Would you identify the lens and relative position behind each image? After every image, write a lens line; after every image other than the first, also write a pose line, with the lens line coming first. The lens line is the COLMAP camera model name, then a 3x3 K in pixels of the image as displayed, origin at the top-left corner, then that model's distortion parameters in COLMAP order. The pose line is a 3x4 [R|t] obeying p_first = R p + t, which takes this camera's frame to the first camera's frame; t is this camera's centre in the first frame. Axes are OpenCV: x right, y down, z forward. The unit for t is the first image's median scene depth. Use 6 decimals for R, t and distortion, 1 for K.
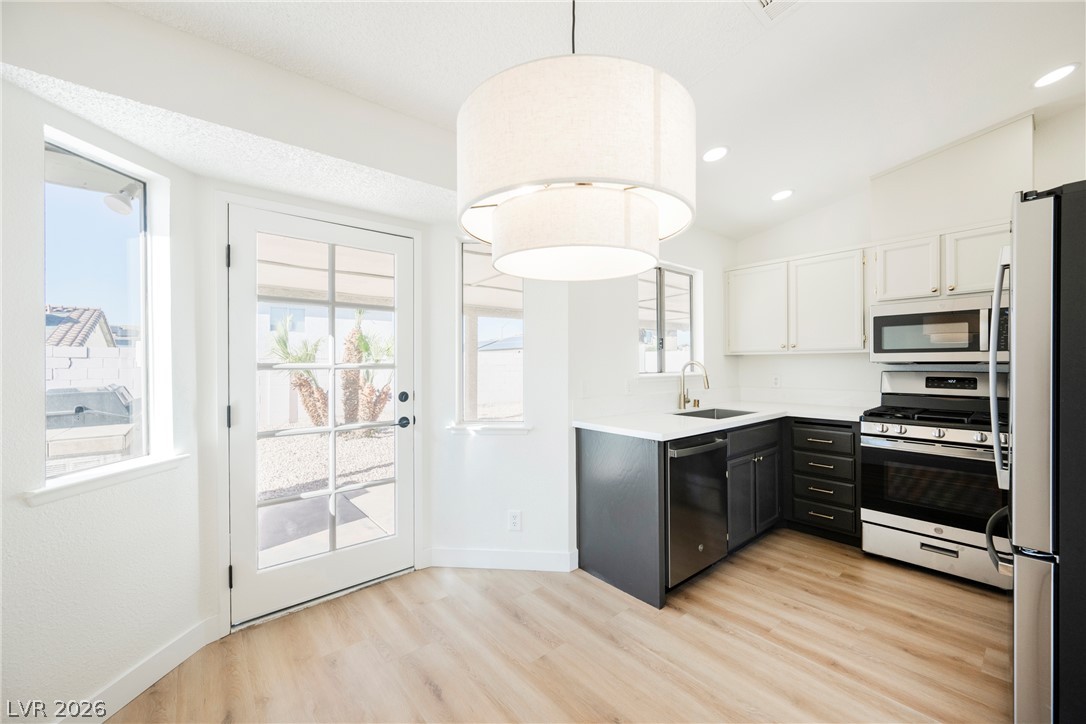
lens RADIAL K [[424.5, 0, 545.8], [0, 424.5, 361.8], [0, 0, 1]] dist [0.000779, 0.000108]
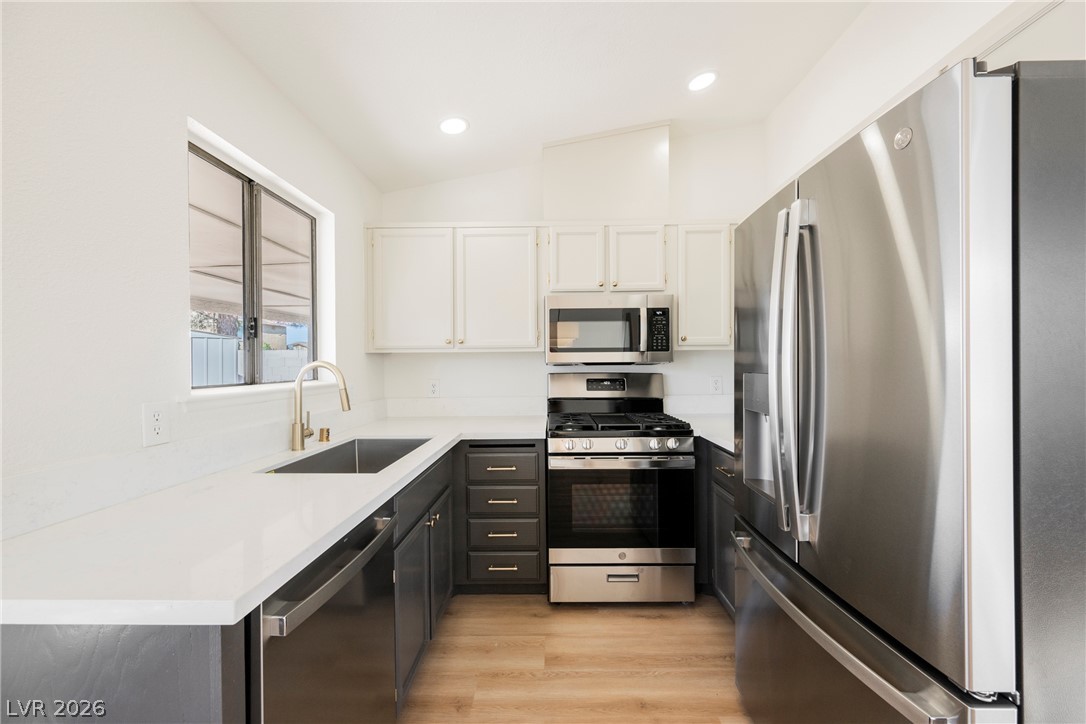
lens RADIAL K [[424.5, 0, 545.8], [0, 424.5, 361.8], [0, 0, 1]] dist [0.000779, 0.000108]
pose [[0.661120, 0.001261, 0.750279, 0.143262], [0.002113, 0.999991, -0.003543, 0.001294], [-0.750277, 0.003928, 0.661112, 0.467449]]
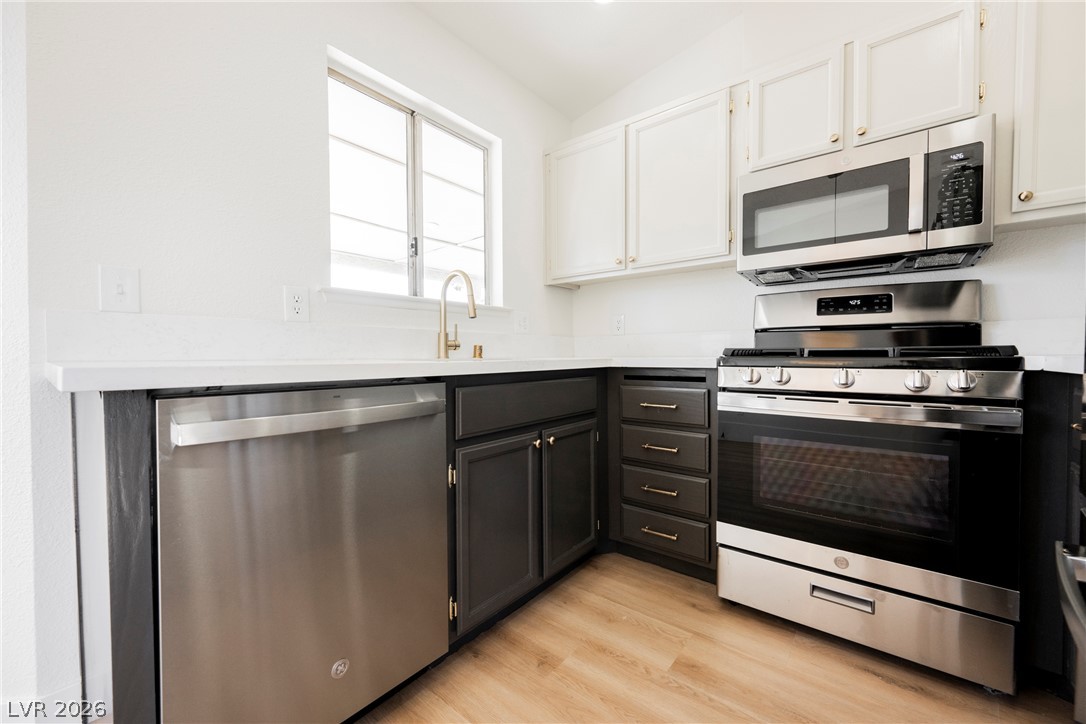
lens RADIAL K [[424.5, 0, 545.8], [0, 424.5, 361.8], [0, 0, 1]] dist [0.000779, 0.000108]
pose [[0.981565, -0.003233, 0.191102, 0.401075], [-0.001119, 0.999743, 0.022661, 0.117920], [-0.191127, -0.022457, 0.981308, 0.482682]]
